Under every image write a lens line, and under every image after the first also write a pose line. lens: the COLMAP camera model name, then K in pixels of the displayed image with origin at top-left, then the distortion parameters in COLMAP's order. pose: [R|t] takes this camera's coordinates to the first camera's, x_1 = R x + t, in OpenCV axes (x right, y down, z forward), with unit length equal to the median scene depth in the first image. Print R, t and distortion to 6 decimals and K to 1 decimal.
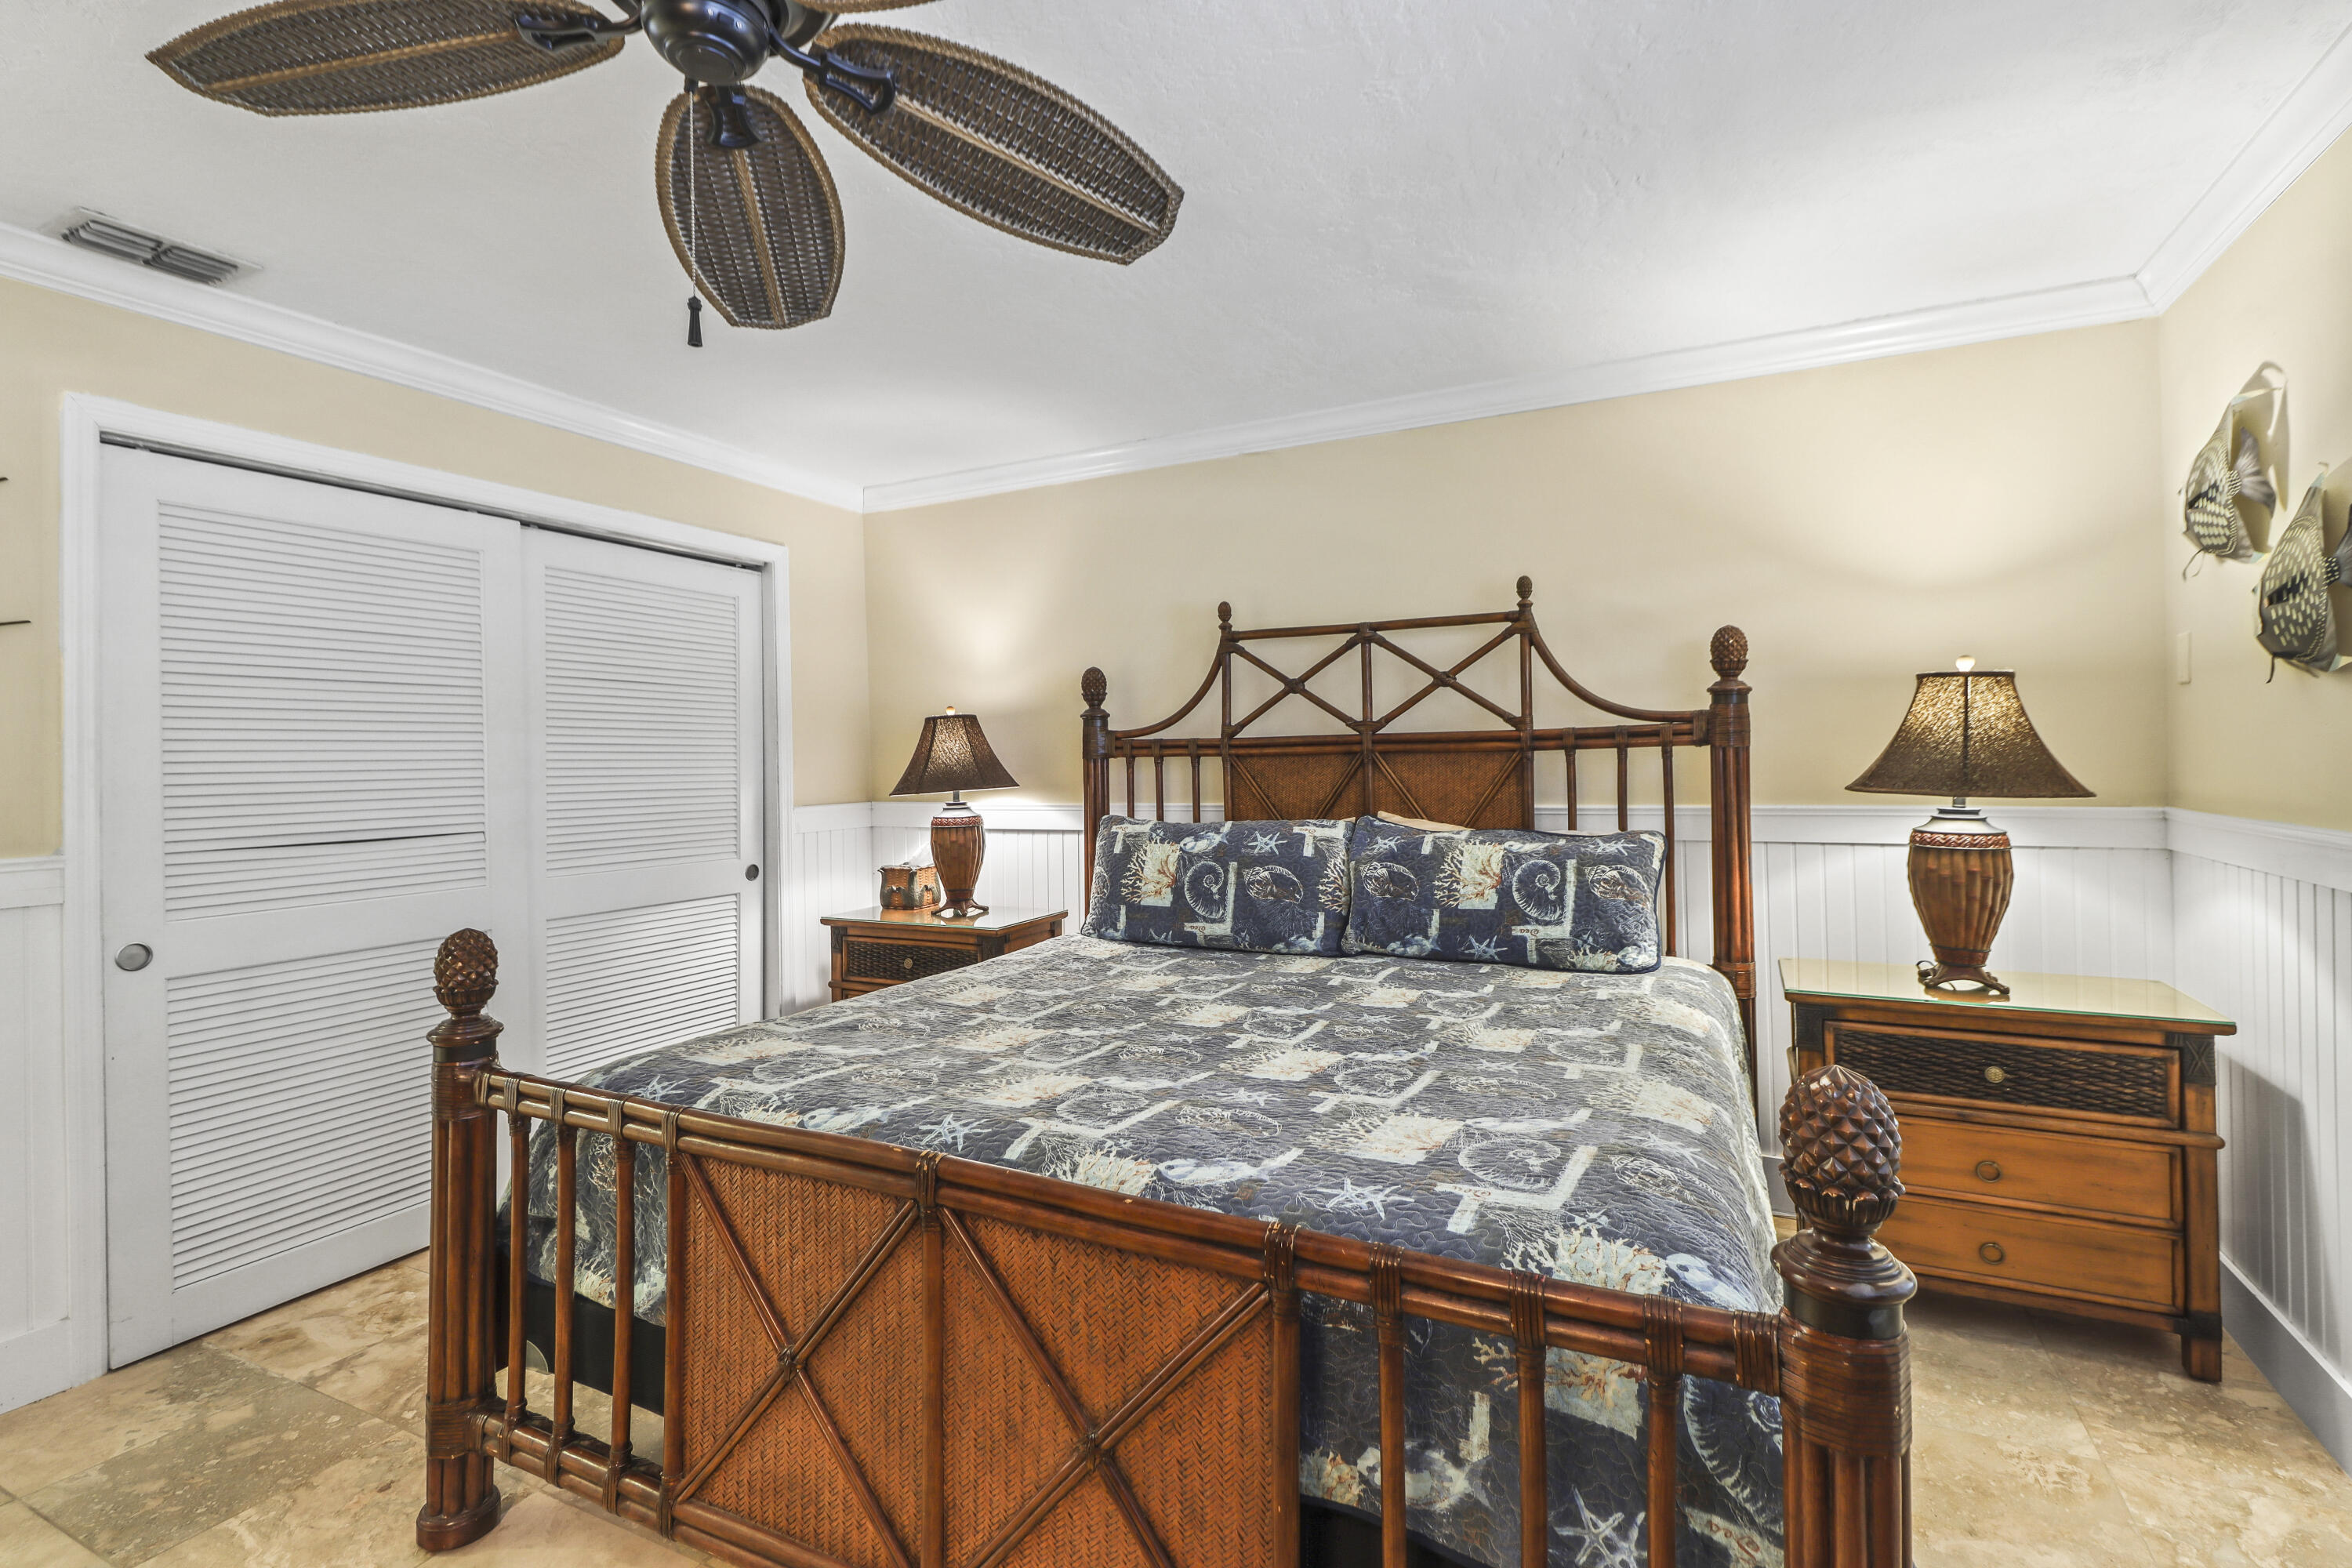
lens RADIAL K [[1098.6, 0, 1171.0], [0, 1098.6, 763.6], [0, 0, 1]] dist [0.005924, -0.008148]
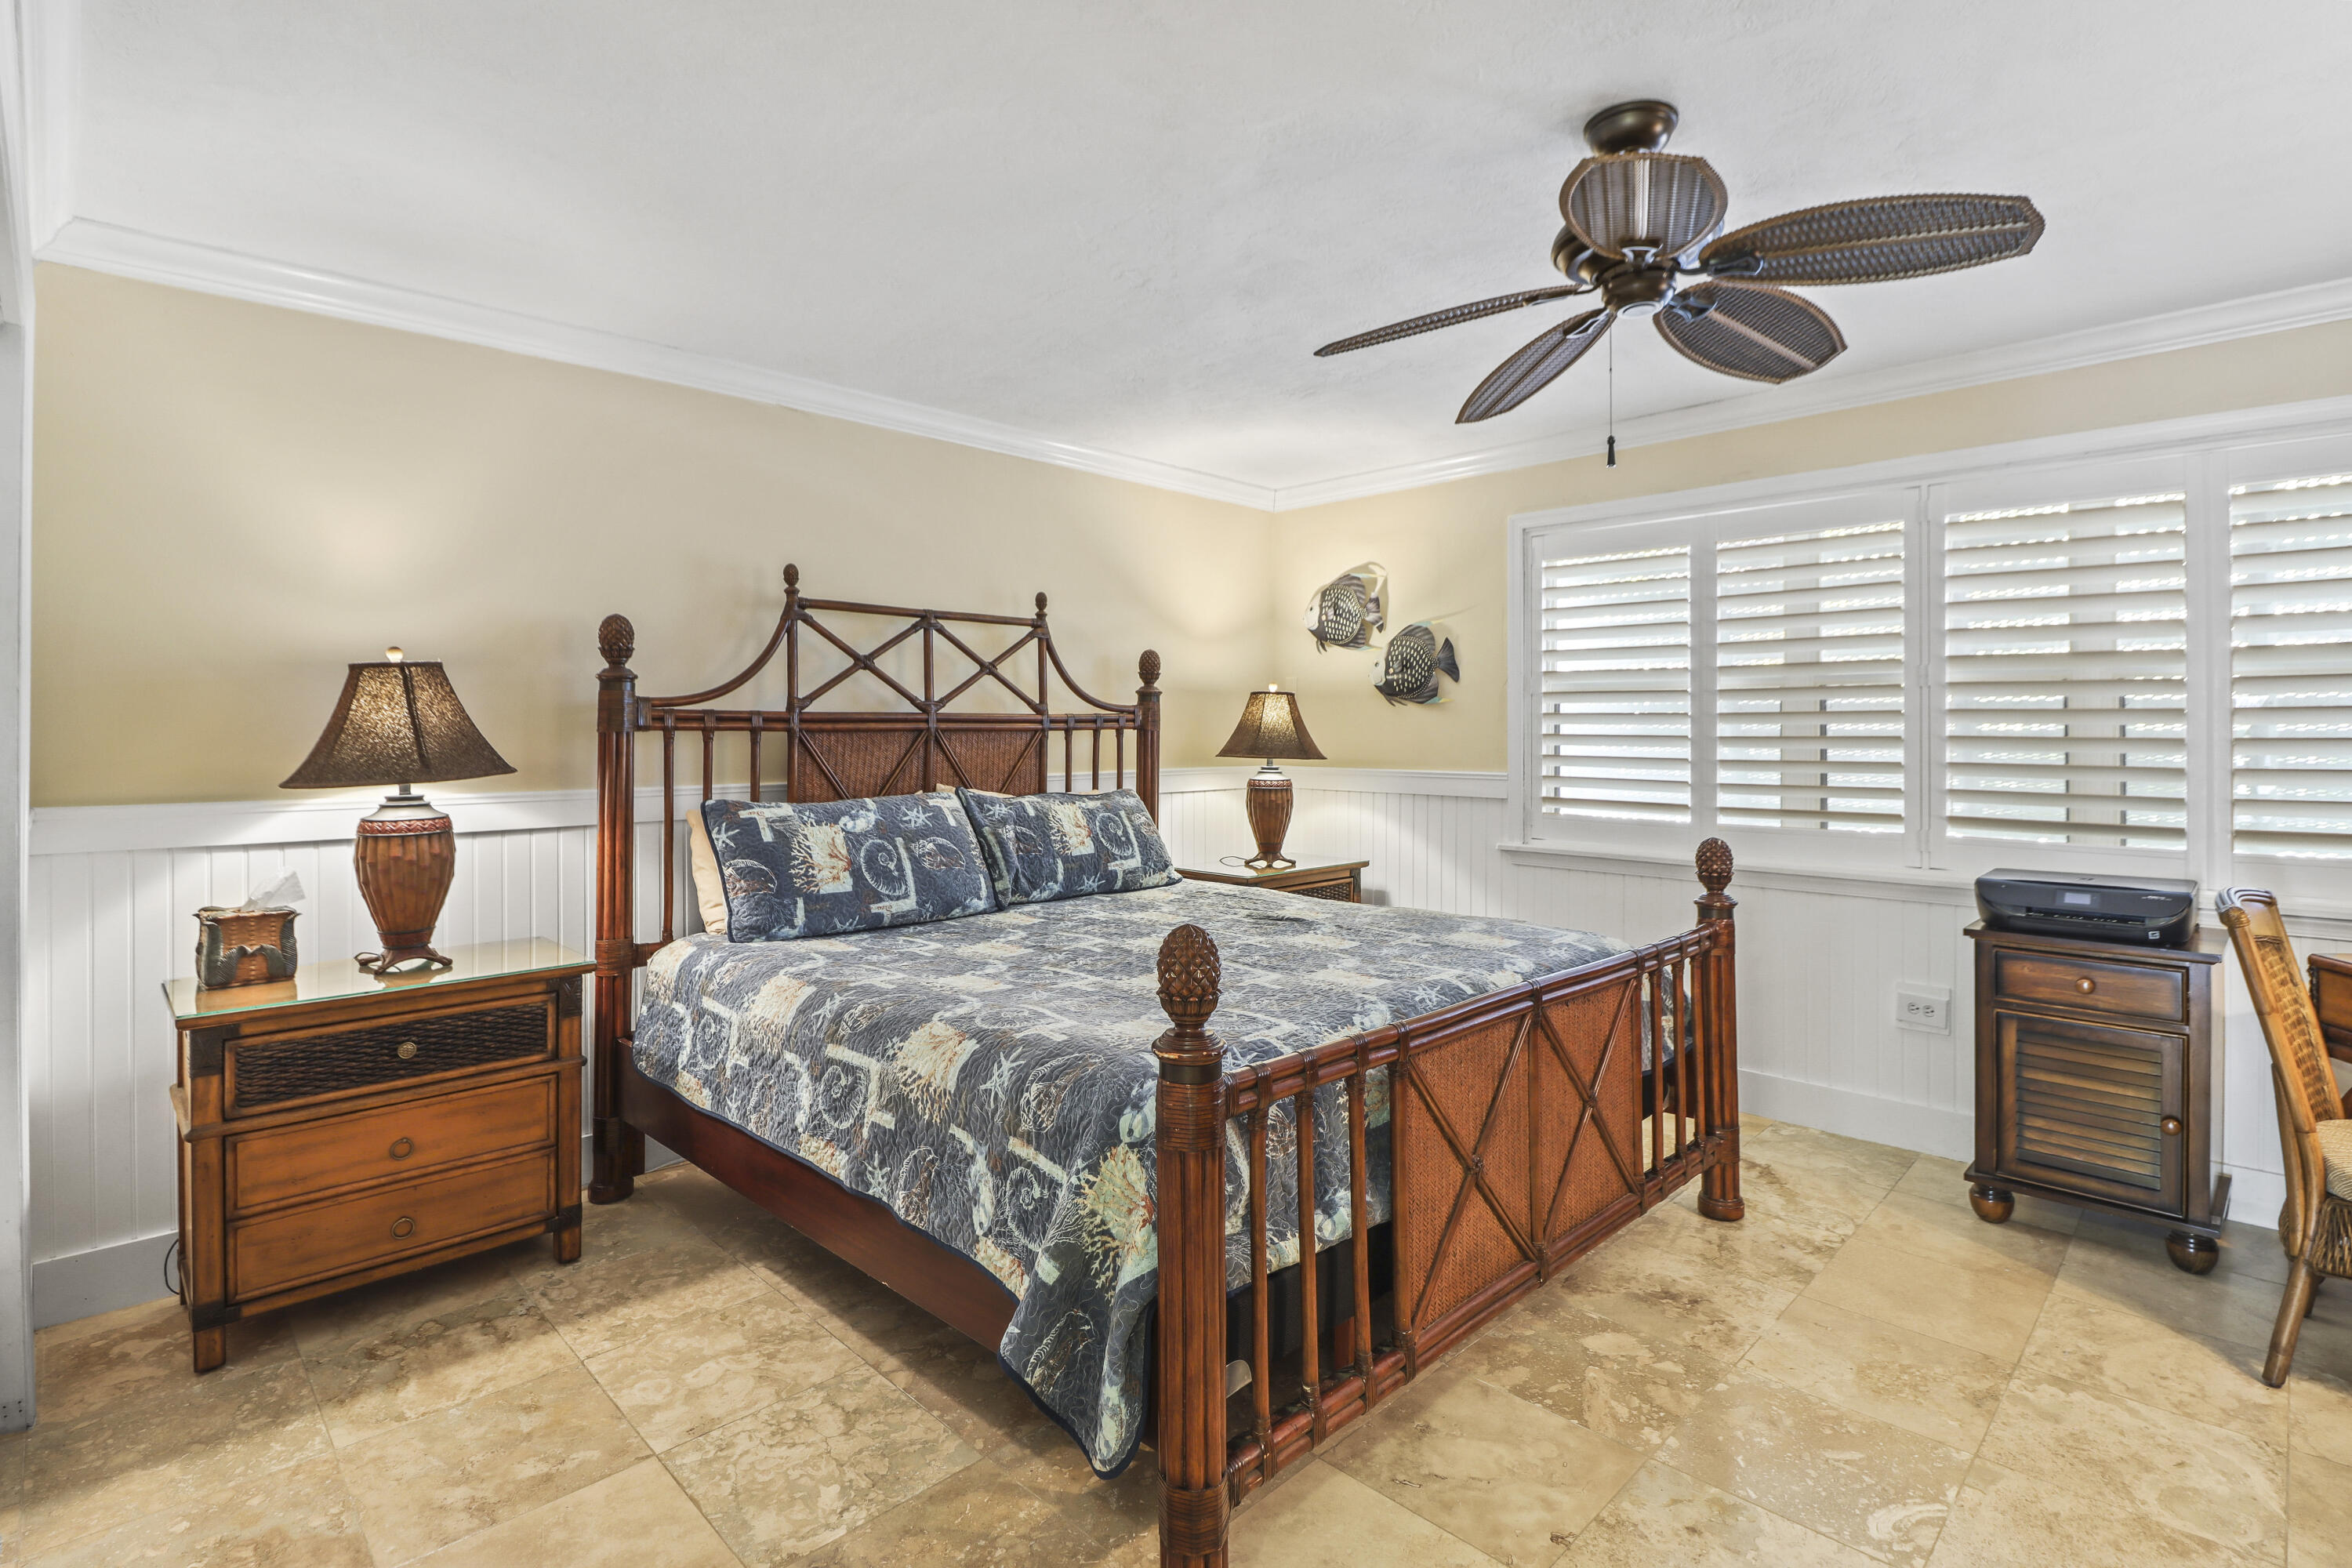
lens RADIAL K [[1098.6, 0, 1159.2], [0, 1098.6, 764.5], [0, 0, 1]] dist [0.005924, -0.008148]
pose [[0.322036, -0.011596, 0.946656, -0.810729], [0.000706, 0.999928, 0.012009, 0.011397], [-0.946727, -0.003199, 0.322021, 0.454775]]
